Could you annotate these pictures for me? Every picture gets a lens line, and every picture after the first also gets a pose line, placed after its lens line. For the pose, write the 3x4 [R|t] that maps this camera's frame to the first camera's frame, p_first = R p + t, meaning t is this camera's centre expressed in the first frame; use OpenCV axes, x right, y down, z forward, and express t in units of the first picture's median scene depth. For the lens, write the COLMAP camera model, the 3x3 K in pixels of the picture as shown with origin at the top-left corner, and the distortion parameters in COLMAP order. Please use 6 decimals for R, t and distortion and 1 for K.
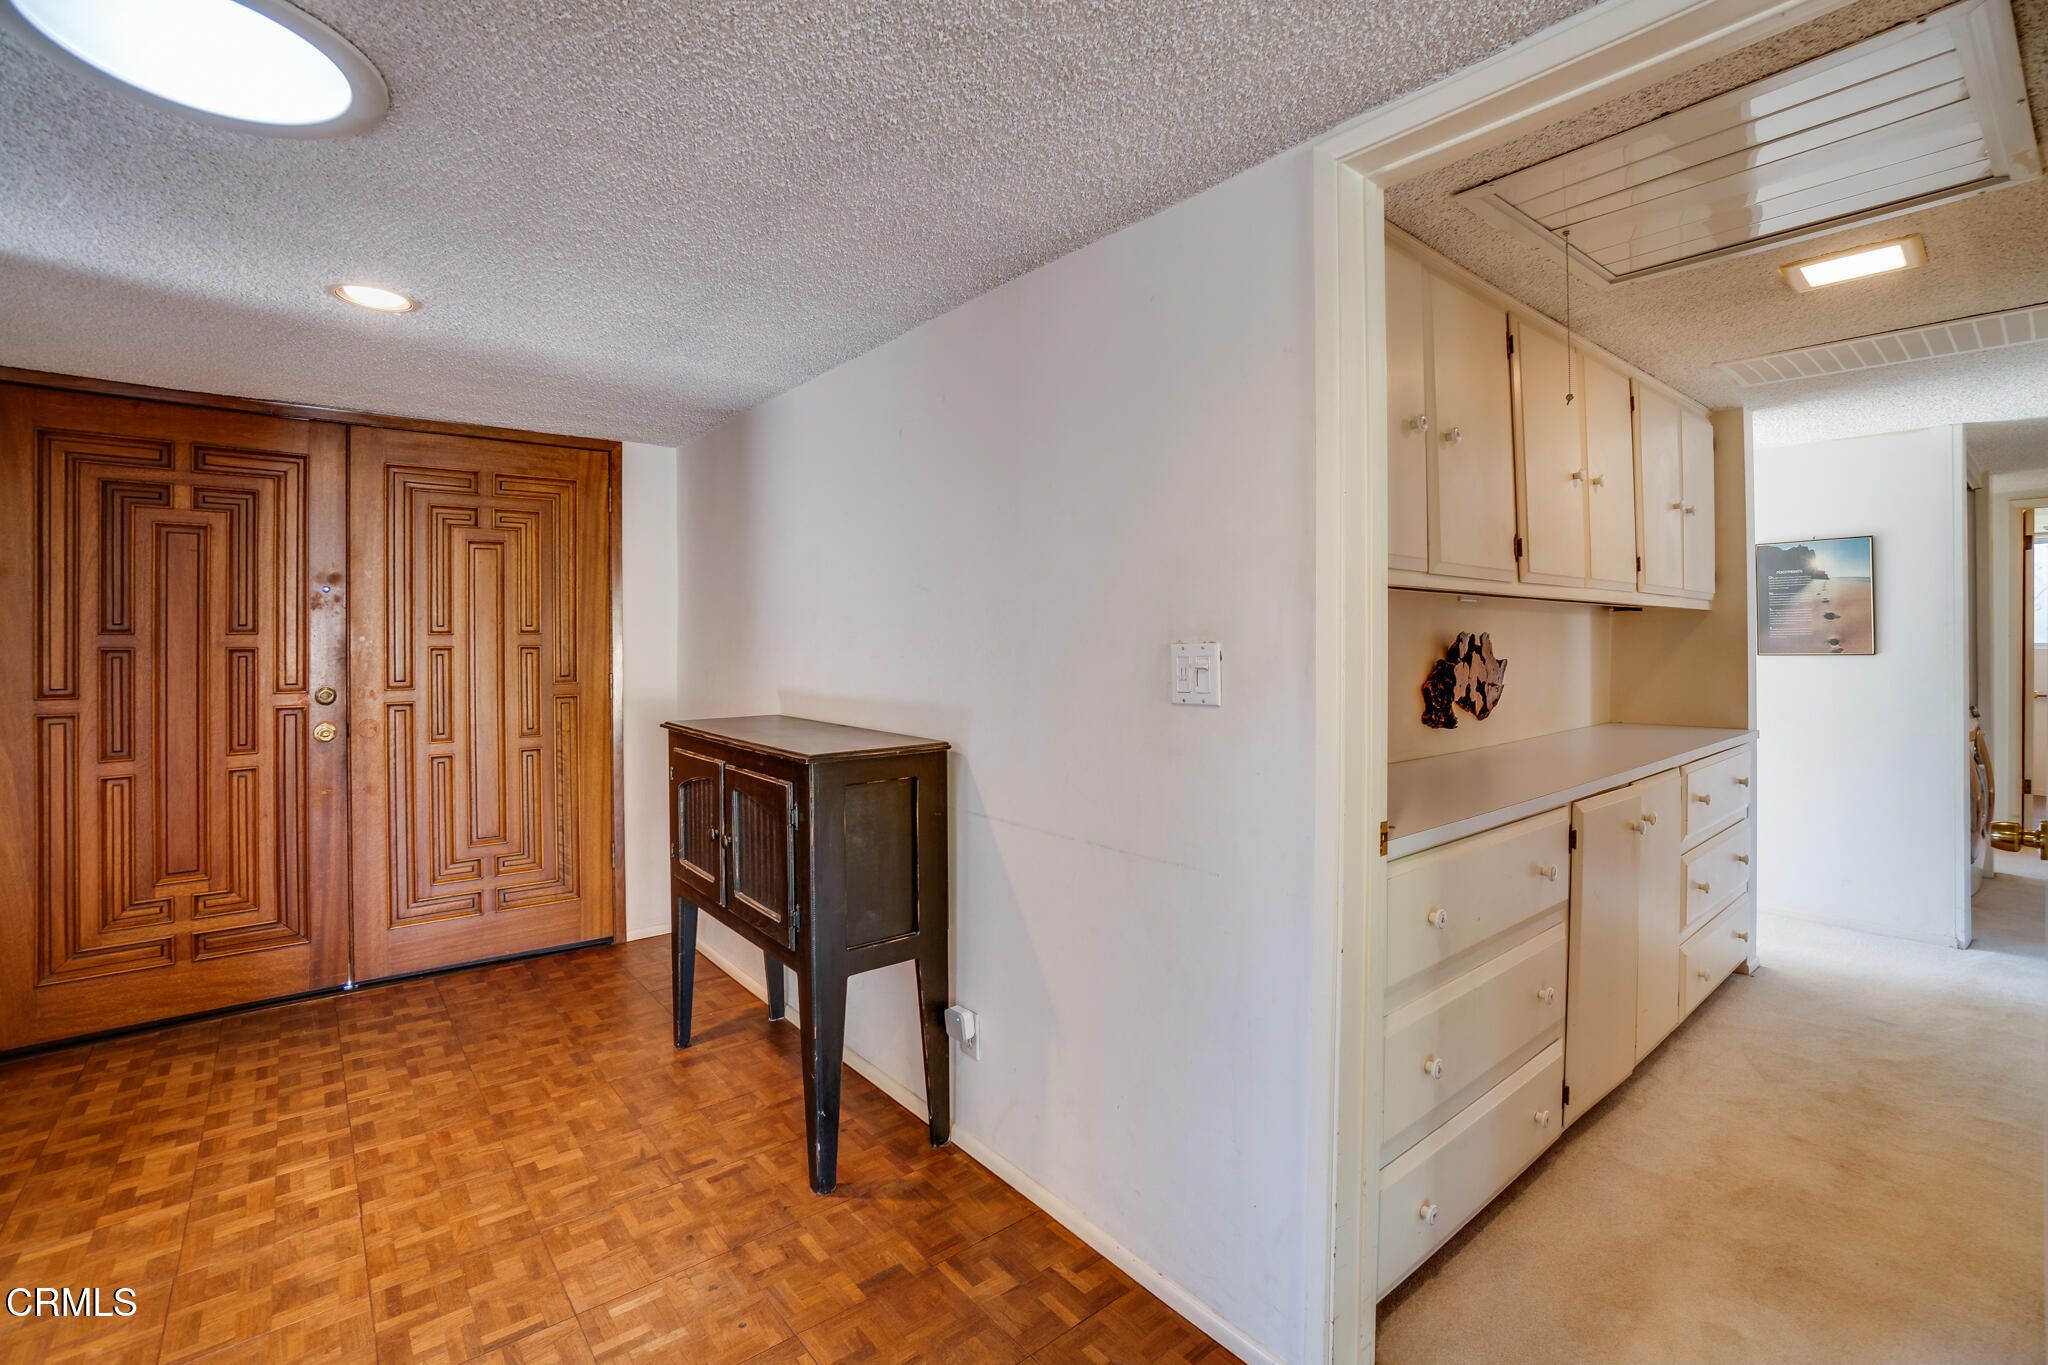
lens RADIAL K [[922.2, 0, 1018.7], [0, 922.2, 635.4], [0, 0, 1]] dist [-0.058713, 0.021918]
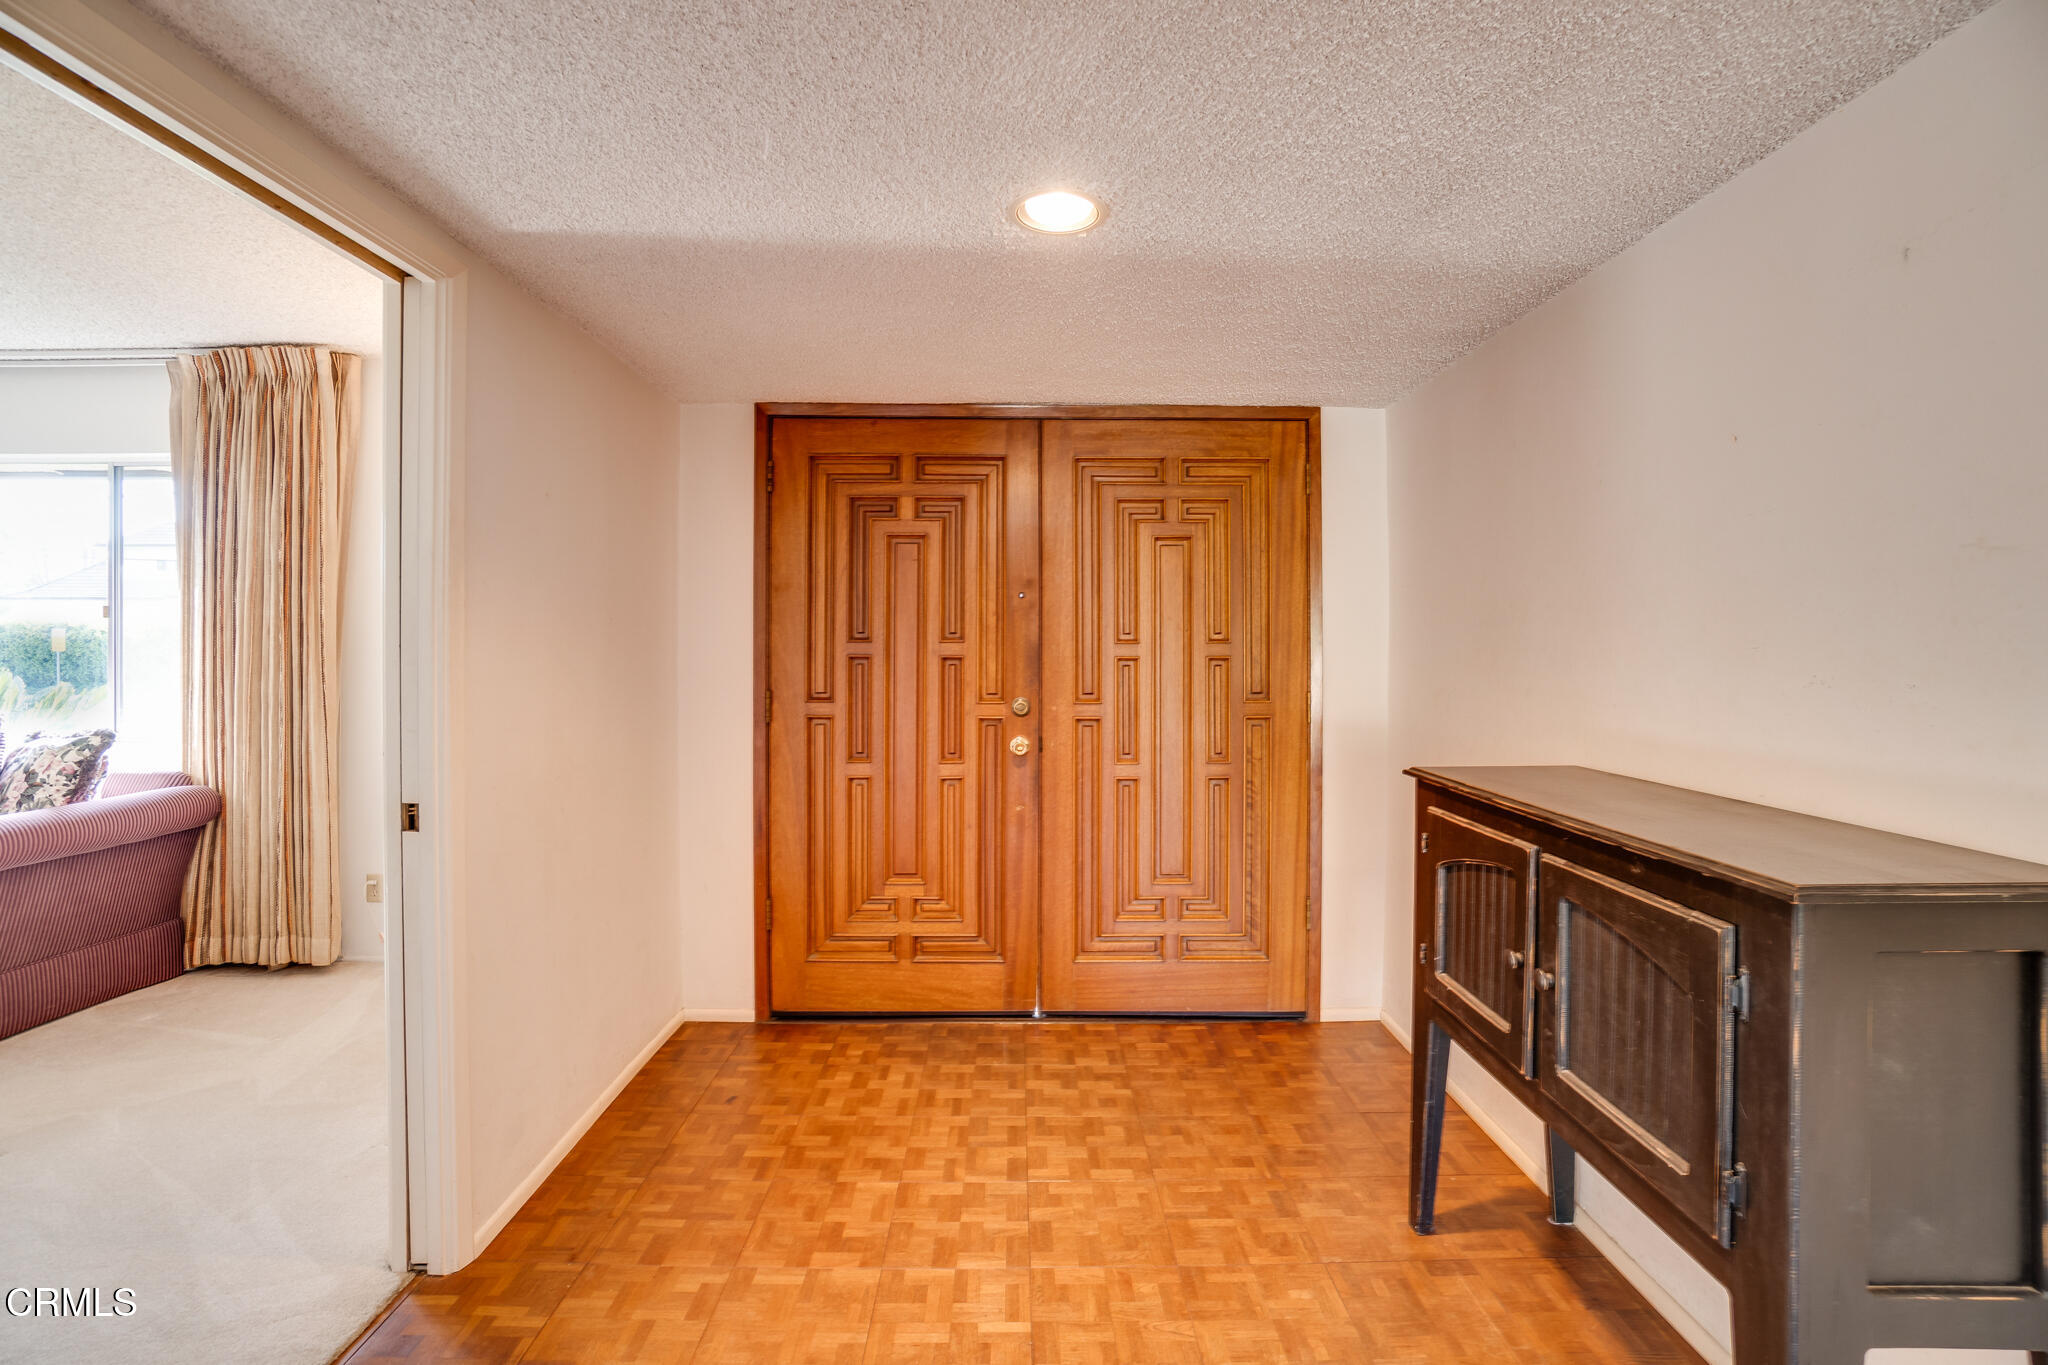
lens RADIAL K [[883.1, 0, 1019.2], [0, 883.1, 654.7], [0, 0, 1]] dist [-0.063583, 0.020114]
pose [[0.777796, 0.007543, -0.628472, -0.199438], [-0.003550, 0.999965, 0.007609, 0.004958], [0.628507, -0.003687, 0.777795, 0.289940]]
